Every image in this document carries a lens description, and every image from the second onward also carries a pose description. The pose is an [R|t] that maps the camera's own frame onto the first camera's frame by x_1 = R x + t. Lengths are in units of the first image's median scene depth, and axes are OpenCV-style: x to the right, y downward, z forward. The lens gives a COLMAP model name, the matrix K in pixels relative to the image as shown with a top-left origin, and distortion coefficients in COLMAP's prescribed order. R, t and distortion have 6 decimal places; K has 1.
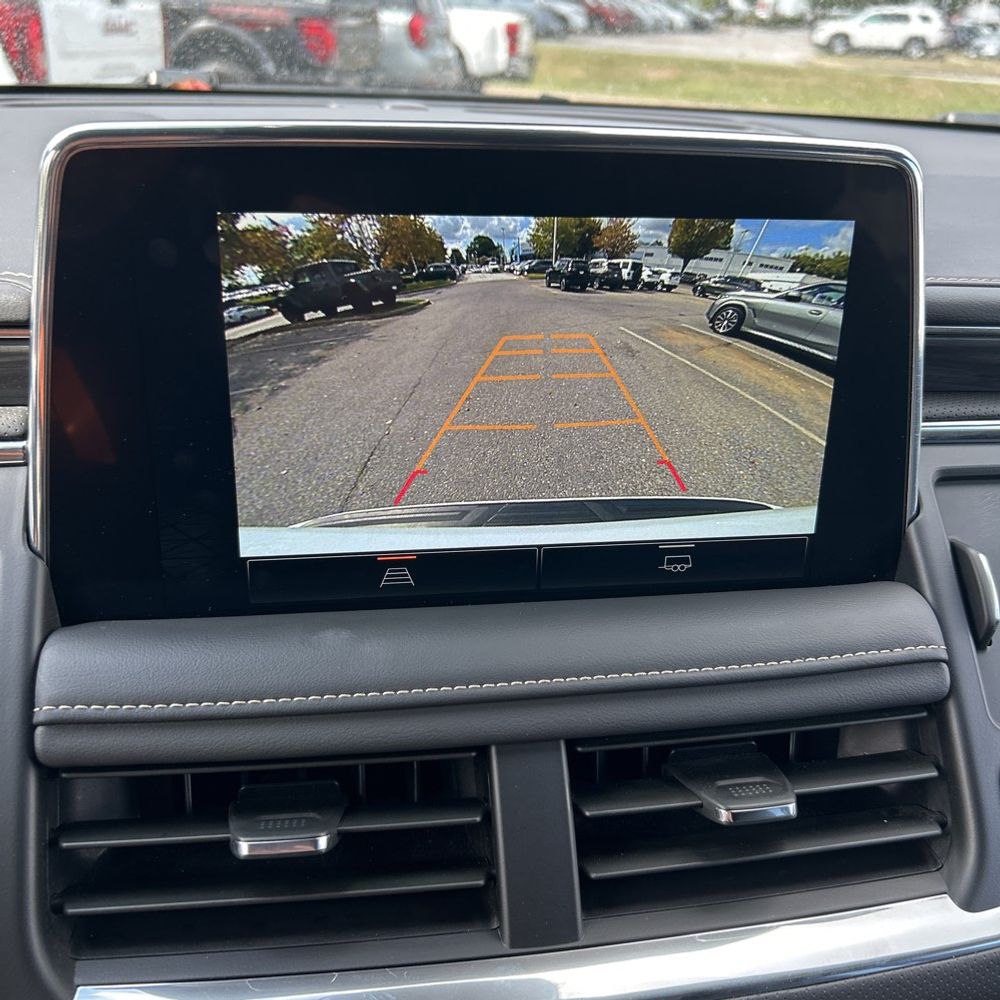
lens RADIAL K [[964.2, 0, 543.9], [0, 964.2, 552.6], [0, 0, 1]] dist [0.014243, -0.014730]
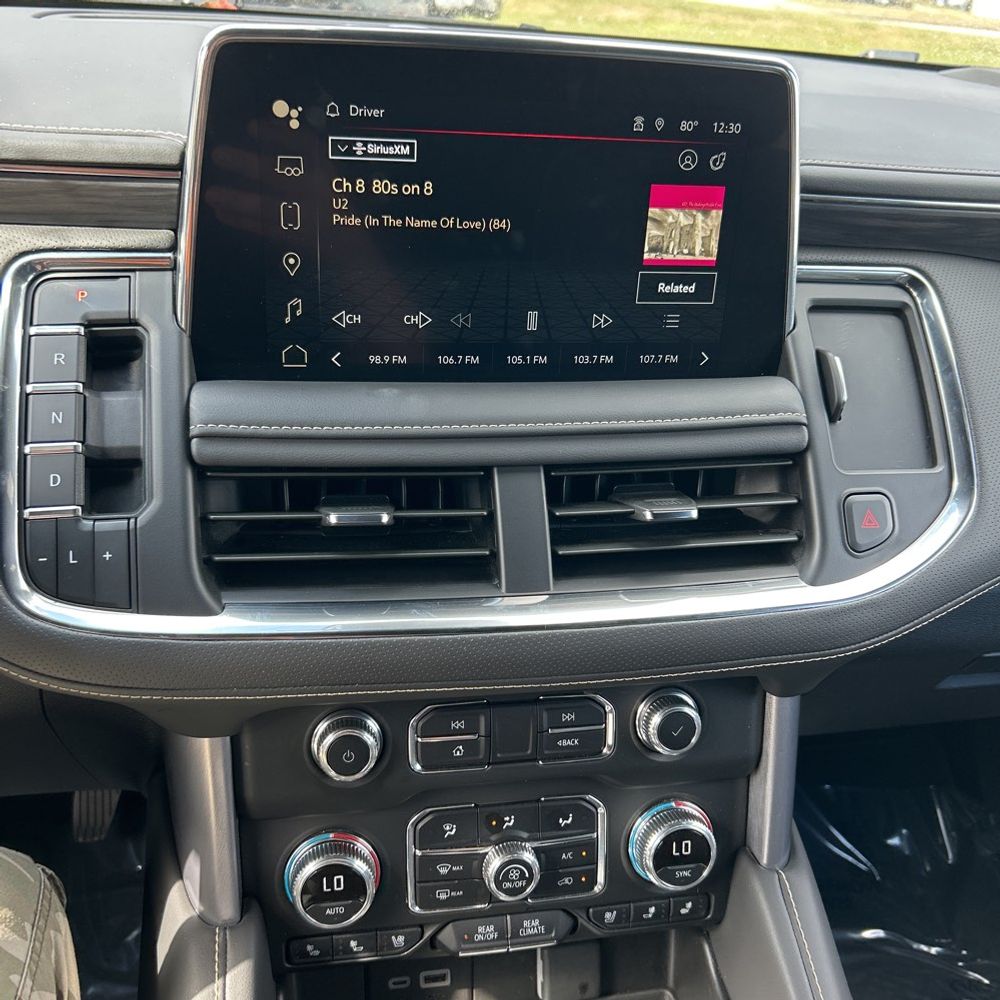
lens RADIAL K [[1005.2, 0, 488.0], [0, 1005.2, 511.7], [0, 0, 1]] dist [0.045770, -0.046468]
pose [[0.999437, 0.033539, 0.000399, -0.059389], [-0.033540, 0.999437, 0.001307, 0.256385], [-0.000355, -0.001320, 0.999999, -0.521833]]
